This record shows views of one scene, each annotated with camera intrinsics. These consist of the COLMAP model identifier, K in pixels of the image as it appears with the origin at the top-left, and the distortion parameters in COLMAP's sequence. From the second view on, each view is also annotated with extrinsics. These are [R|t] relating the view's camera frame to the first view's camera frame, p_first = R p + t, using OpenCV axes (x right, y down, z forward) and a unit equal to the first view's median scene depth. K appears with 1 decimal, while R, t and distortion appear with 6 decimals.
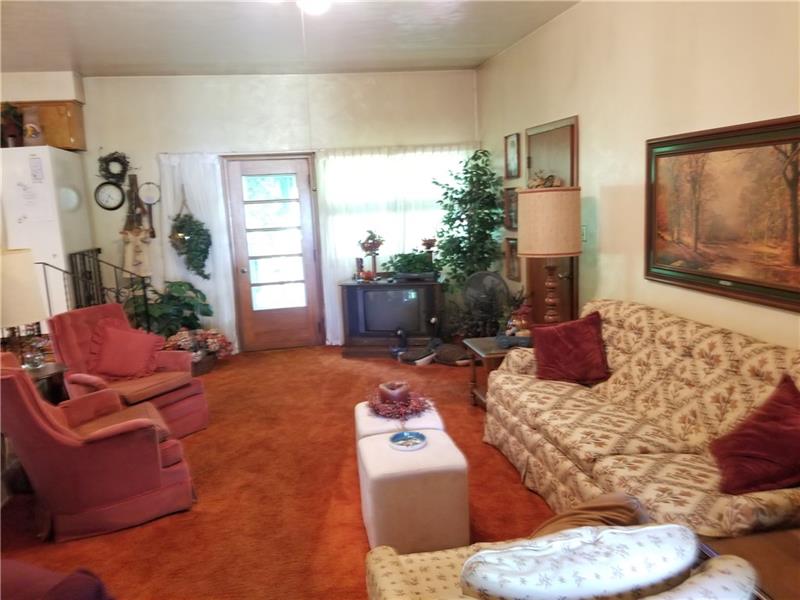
lens RADIAL K [[648.8, 0, 400.0], [0, 648.8, 280.1], [0, 0, 1]] dist [-0.005123, -0.001456]
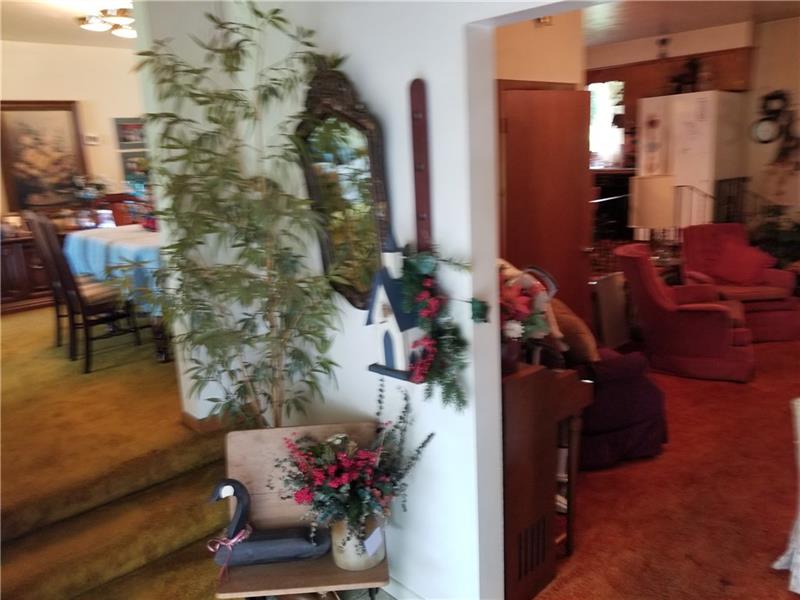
lens RADIAL K [[648.8, 0, 400.0], [0, 648.8, 280.1], [0, 0, 1]] dist [-0.005123, -0.001456]
pose [[0.557711, 0.189318, -0.808156, 0.177856], [-0.095327, 0.981808, 0.164212, 0.000666], [0.824543, -0.014543, 0.565613, -0.183336]]
